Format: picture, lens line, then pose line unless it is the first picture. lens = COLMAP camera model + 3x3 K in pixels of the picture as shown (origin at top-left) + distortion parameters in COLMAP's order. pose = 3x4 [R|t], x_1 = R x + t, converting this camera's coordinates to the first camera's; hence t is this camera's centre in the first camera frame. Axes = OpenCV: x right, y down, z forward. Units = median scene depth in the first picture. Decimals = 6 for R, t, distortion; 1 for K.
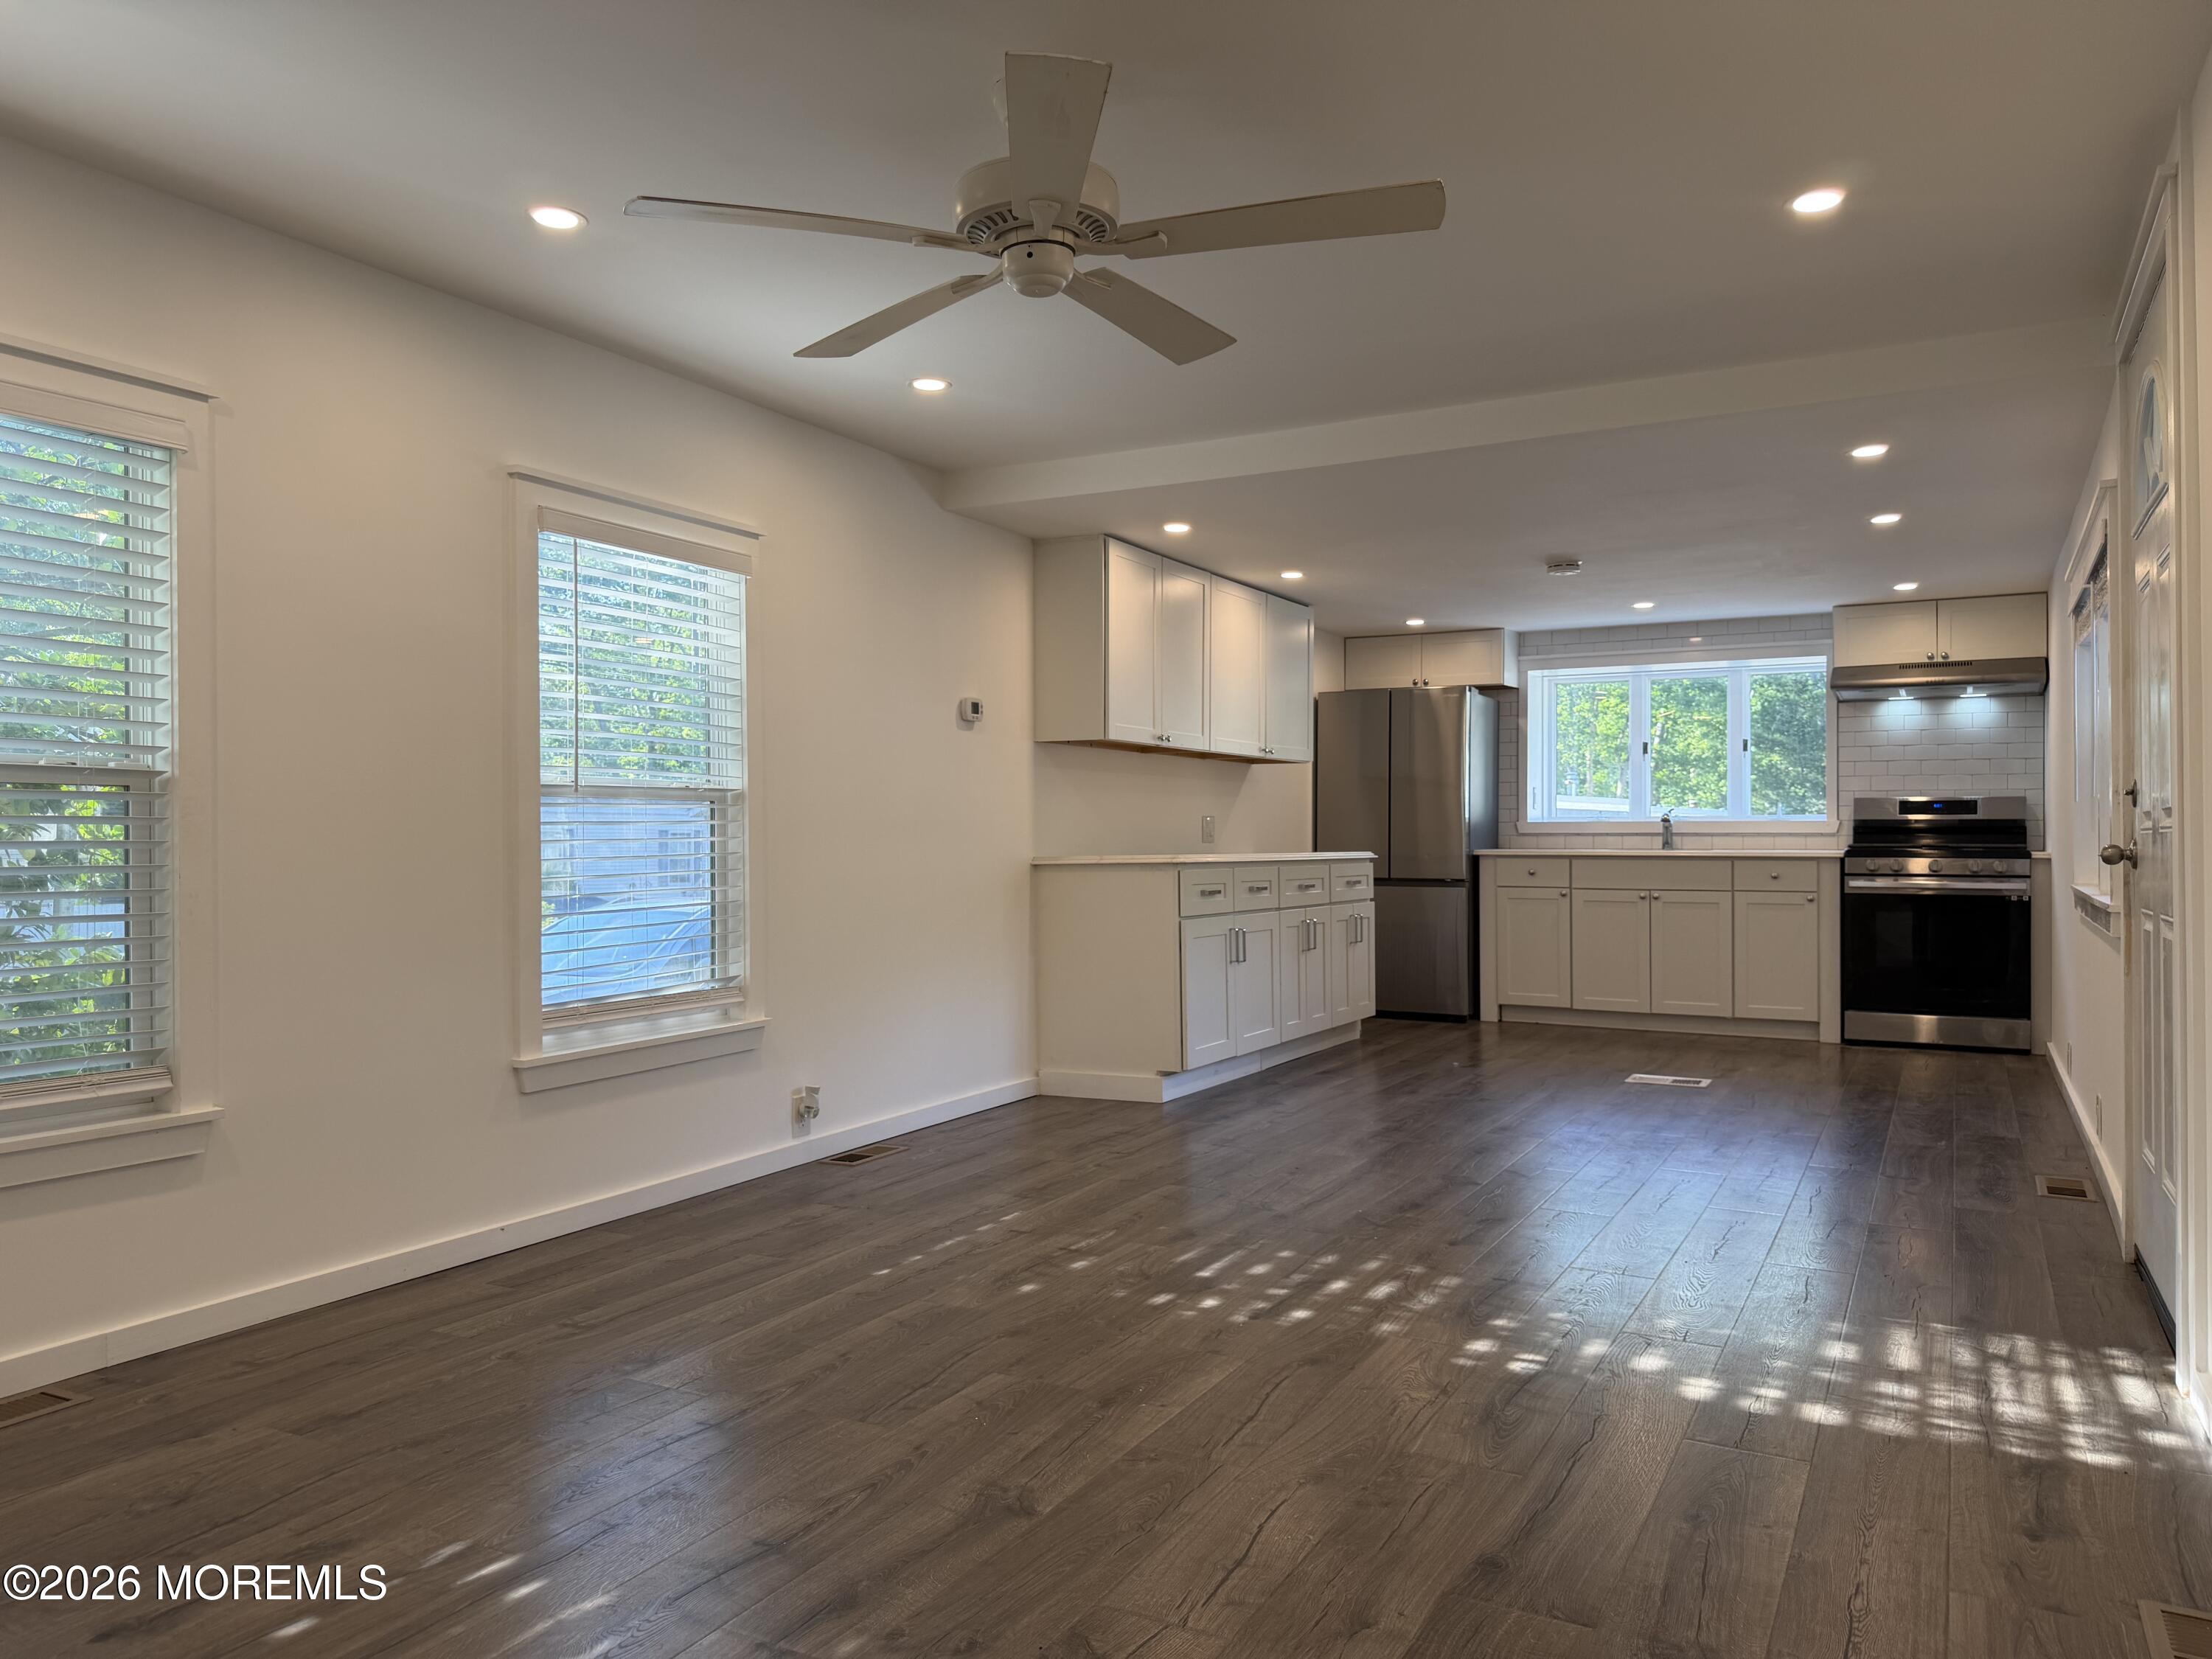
lens RADIAL K [[1510.6, 0, 1101.2], [0, 1510.6, 821.3], [0, 0, 1]] dist [0.063320, -0.129011]
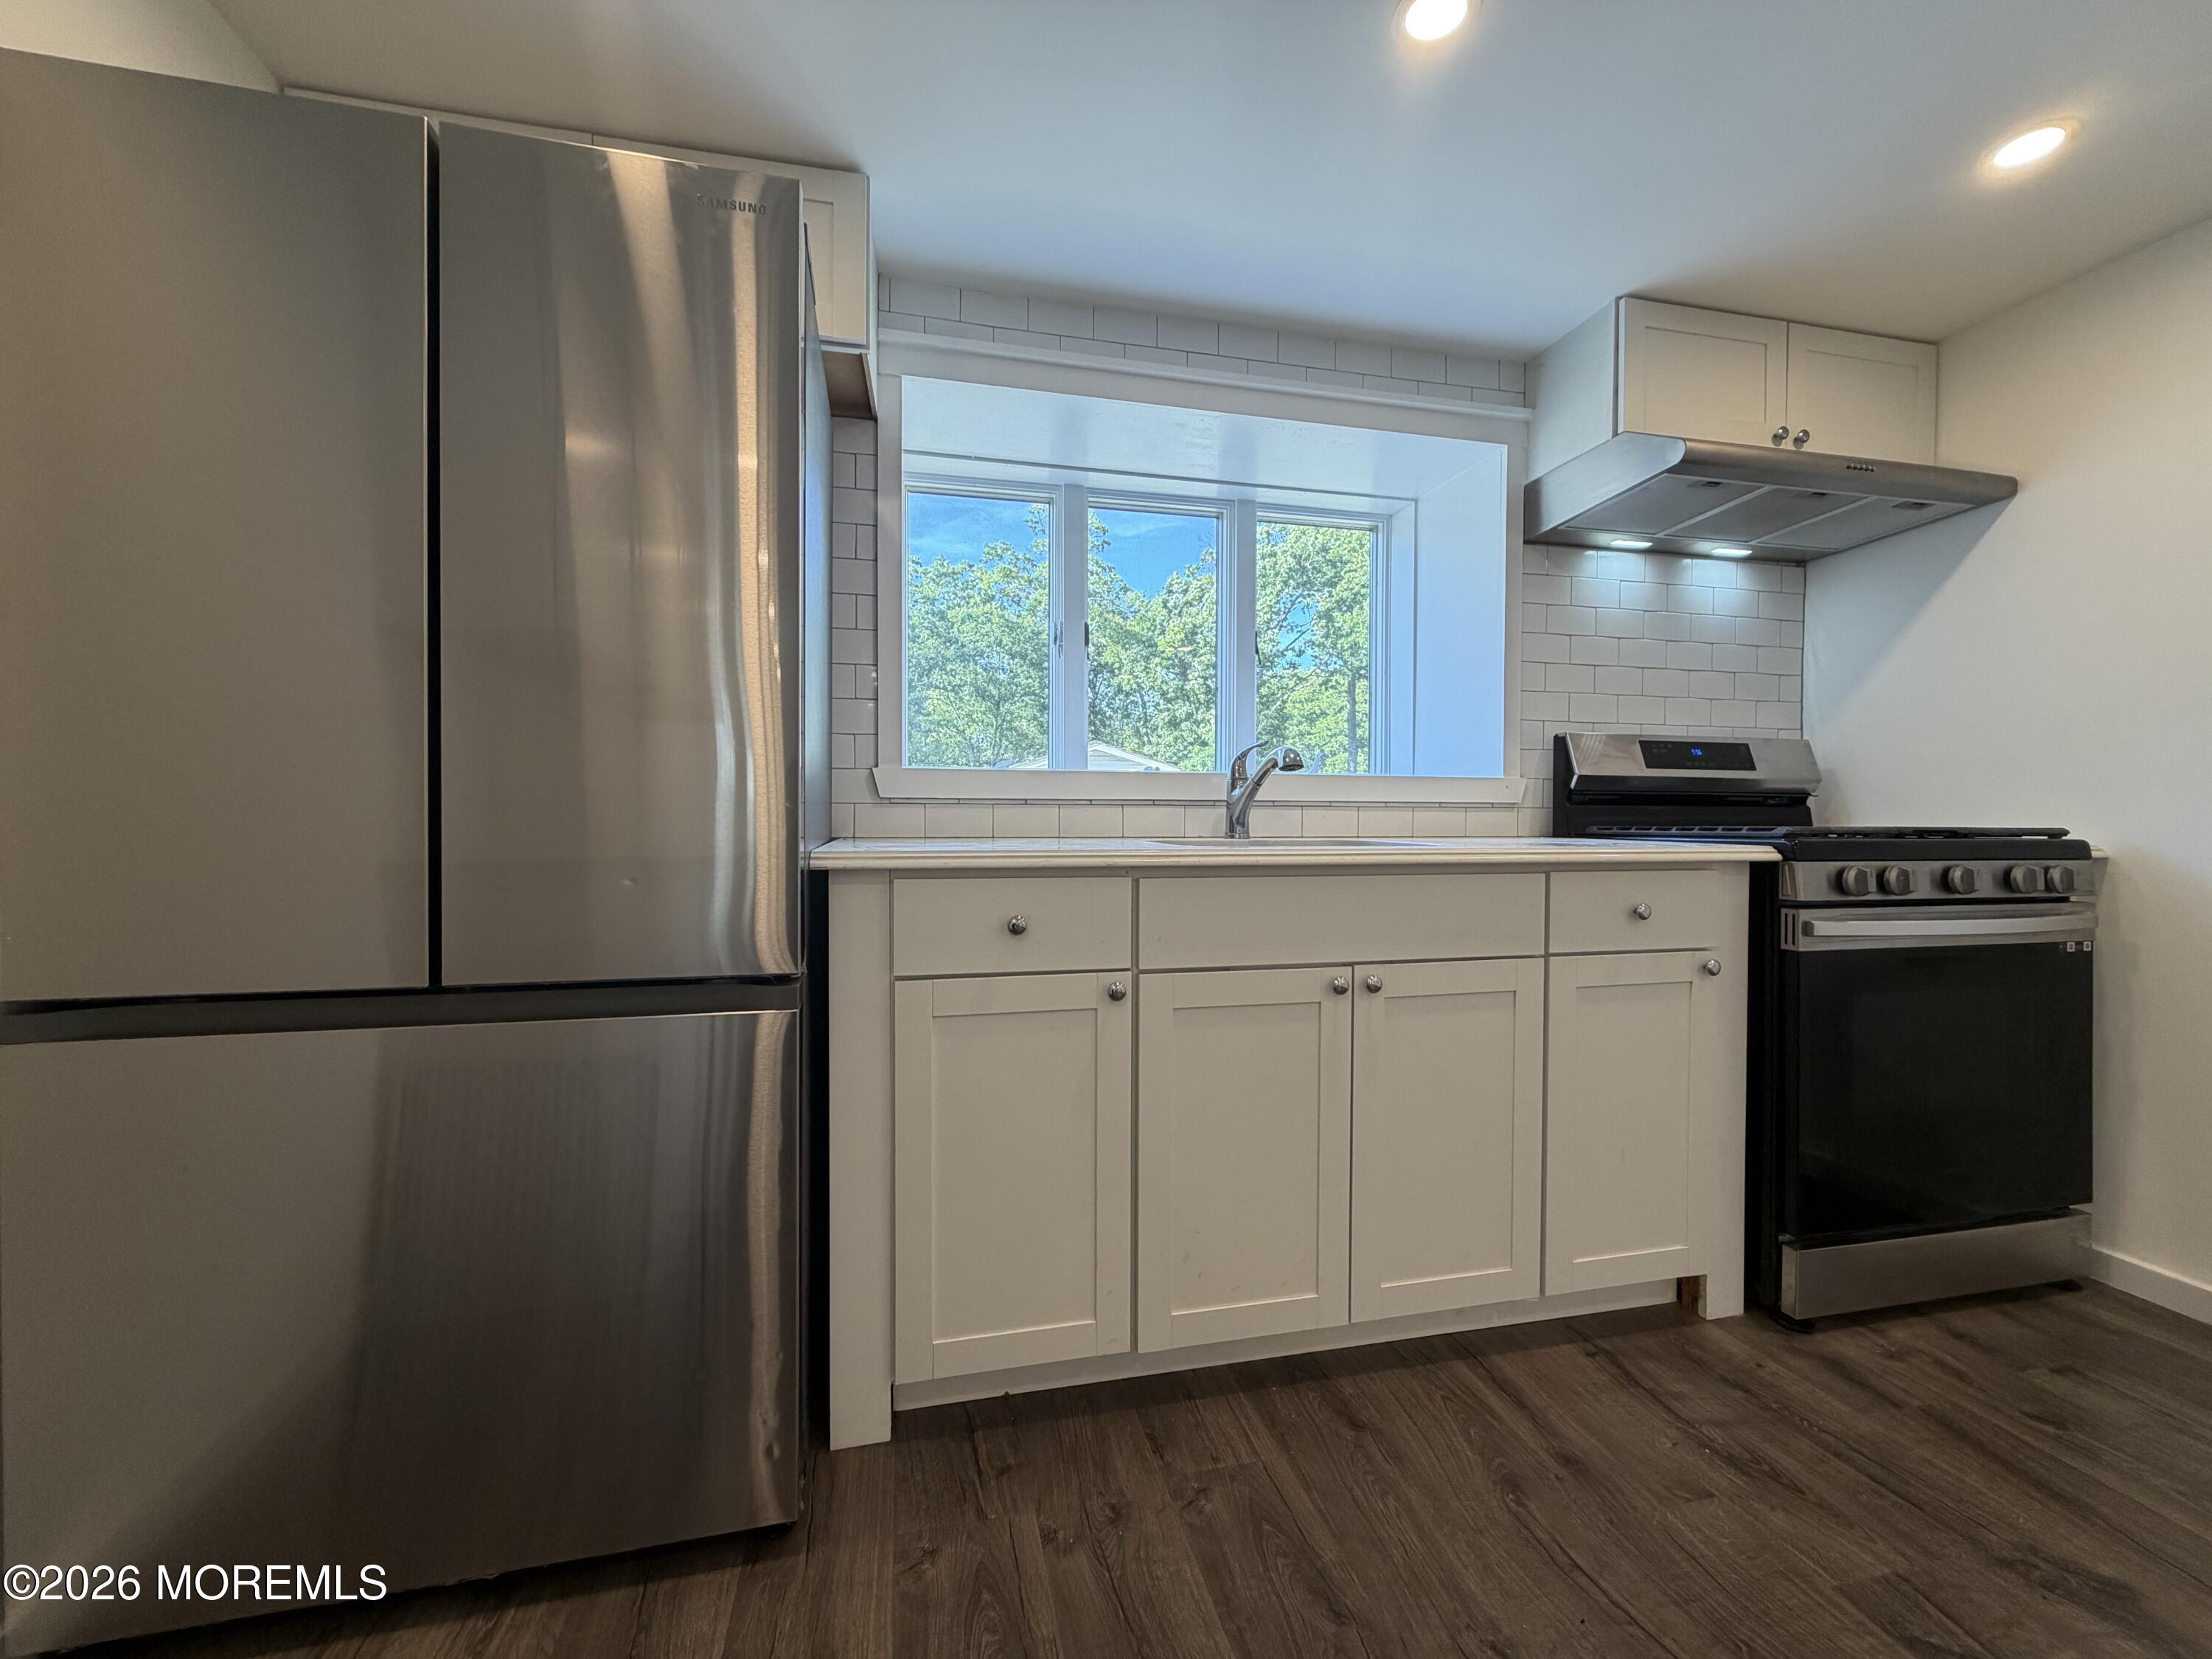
lens RADIAL K [[874.3, 0, 1113.4], [0, 874.3, 827.3], [0, 0, 1]] dist [-0.000061, -0.000042]
pose [[0.739679, -0.008455, 0.672907, 0.197543], [-0.009724, 0.999682, 0.023250, 0.010584], [-0.672890, -0.023741, 0.739361, 0.914274]]
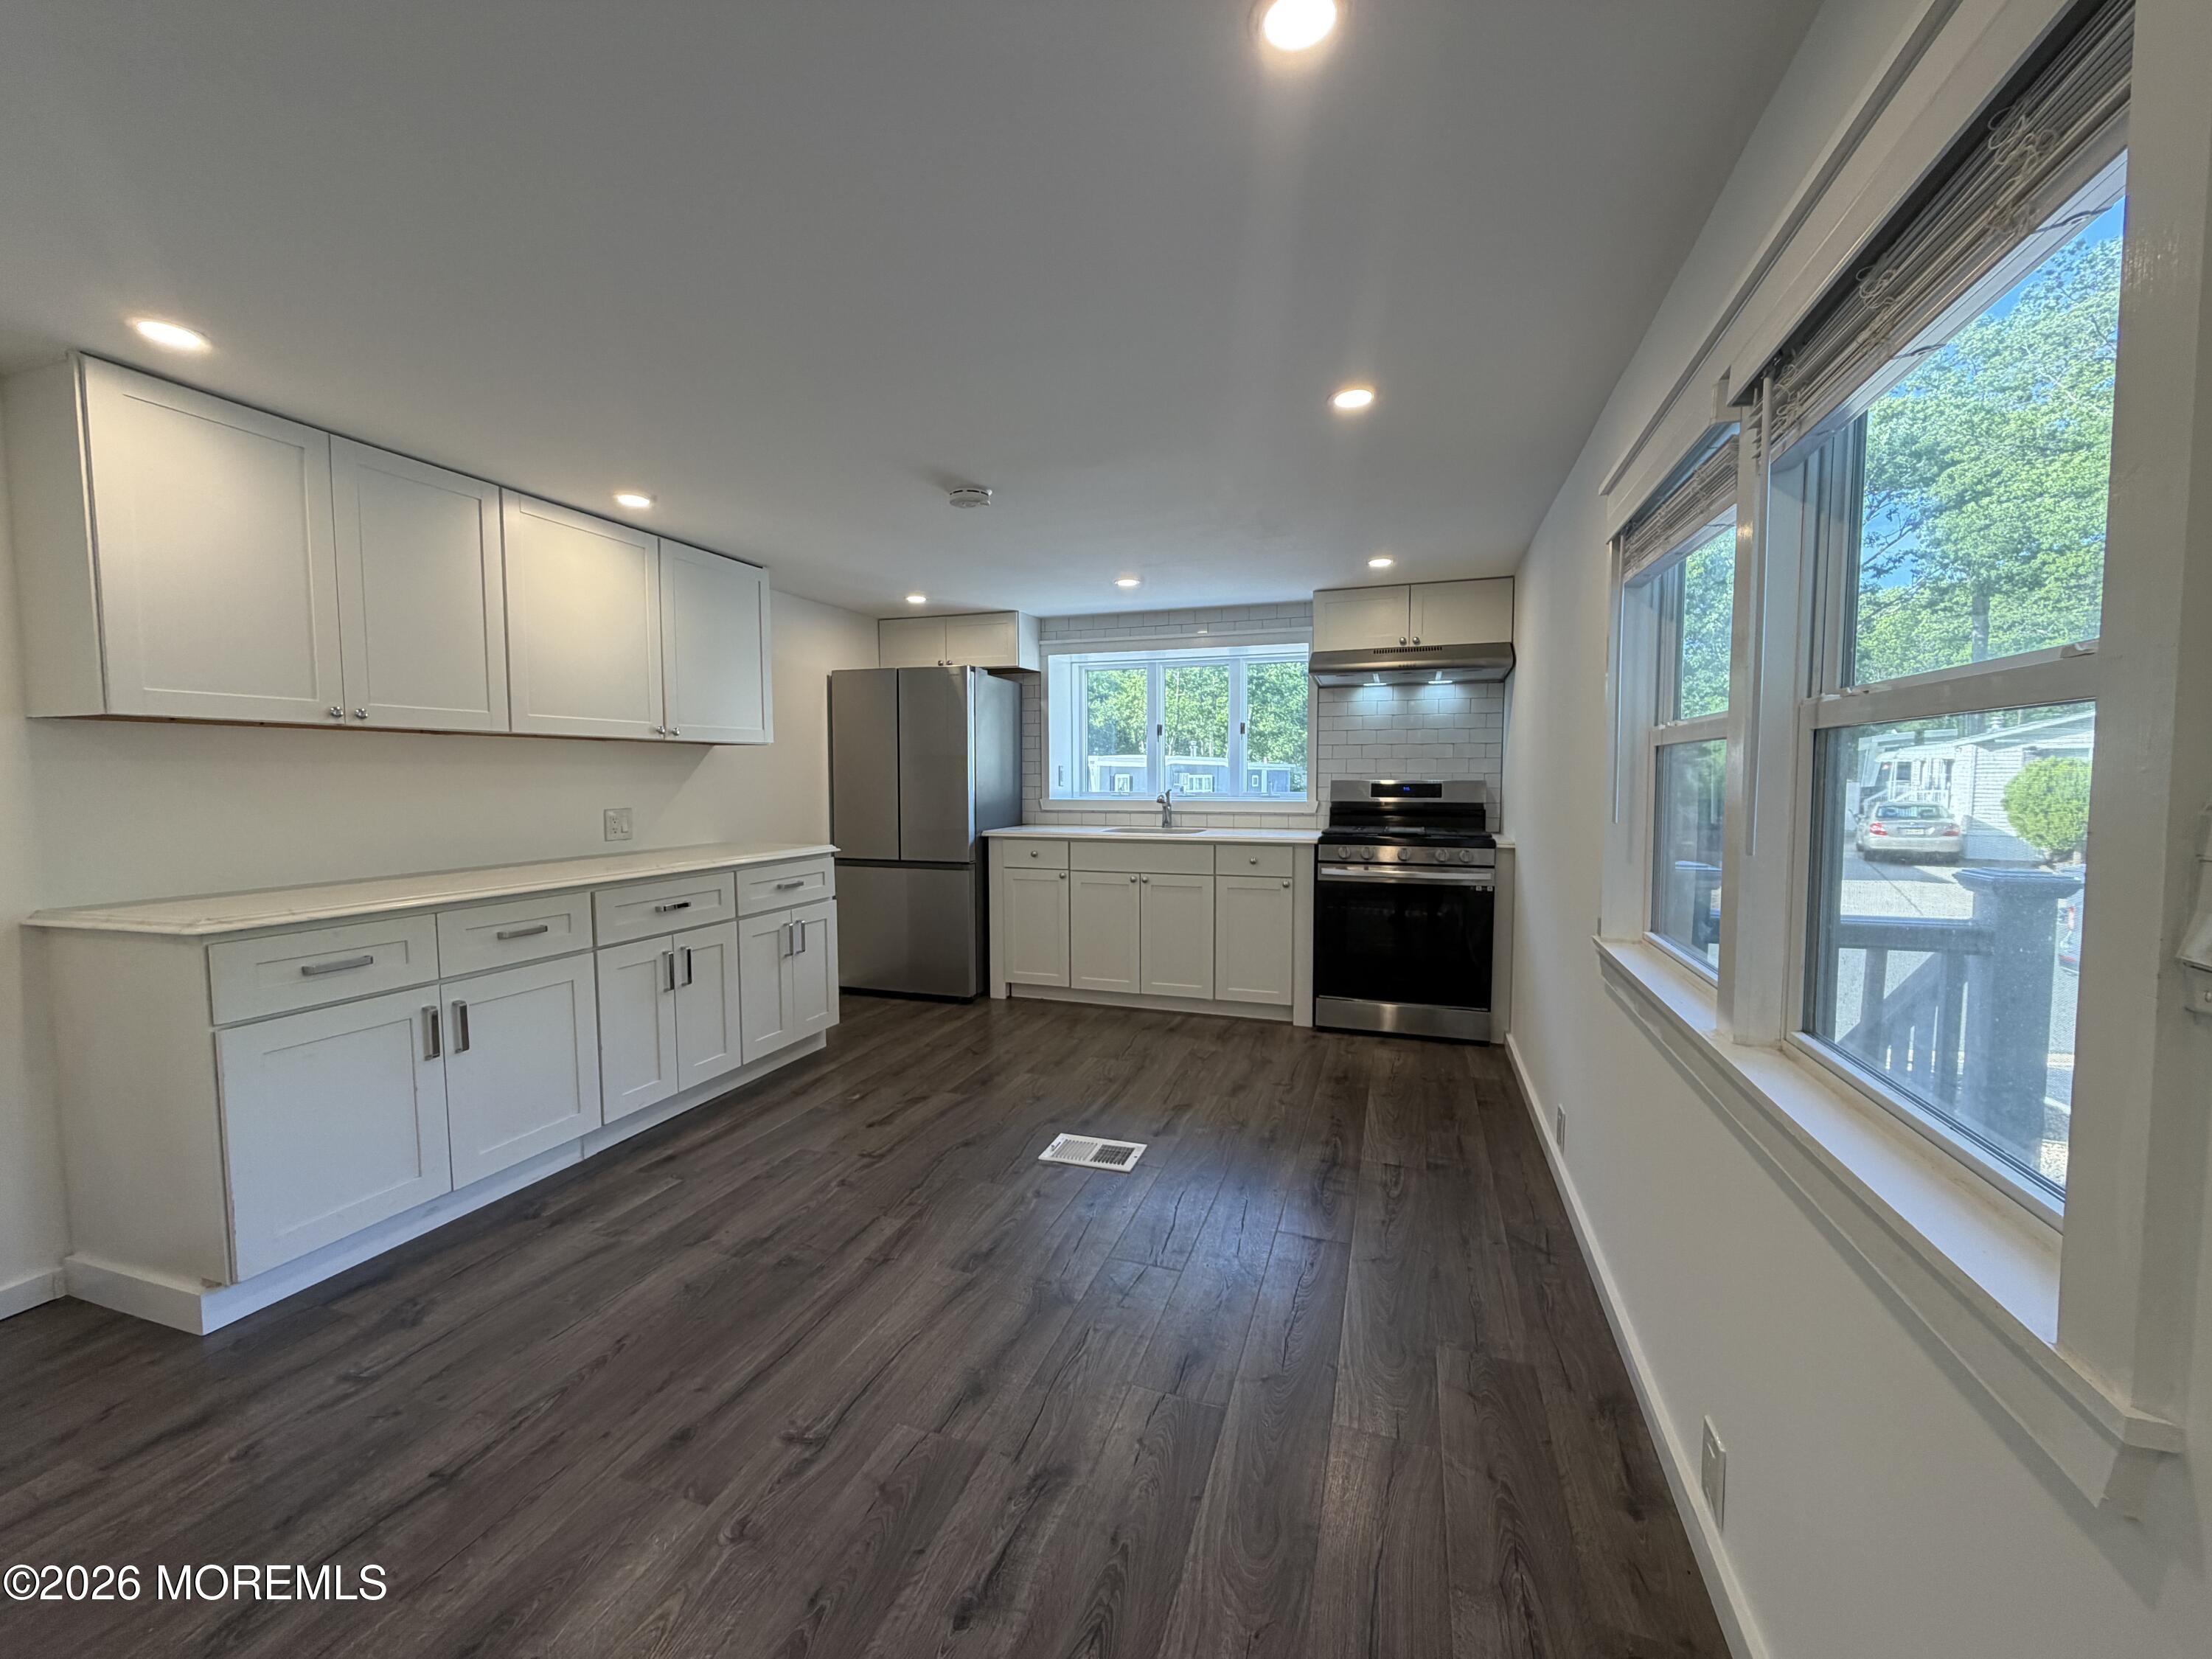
lens RADIAL K [[874.3, 0, 1113.4], [0, 874.3, 827.3], [0, 0, 1]] dist [-0.000061, -0.000042]
pose [[0.981801, -0.014524, 0.189357, 0.241646], [0.001668, 0.997692, 0.067880, -0.025076], [-0.189906, -0.066328, 0.979559, 0.453900]]
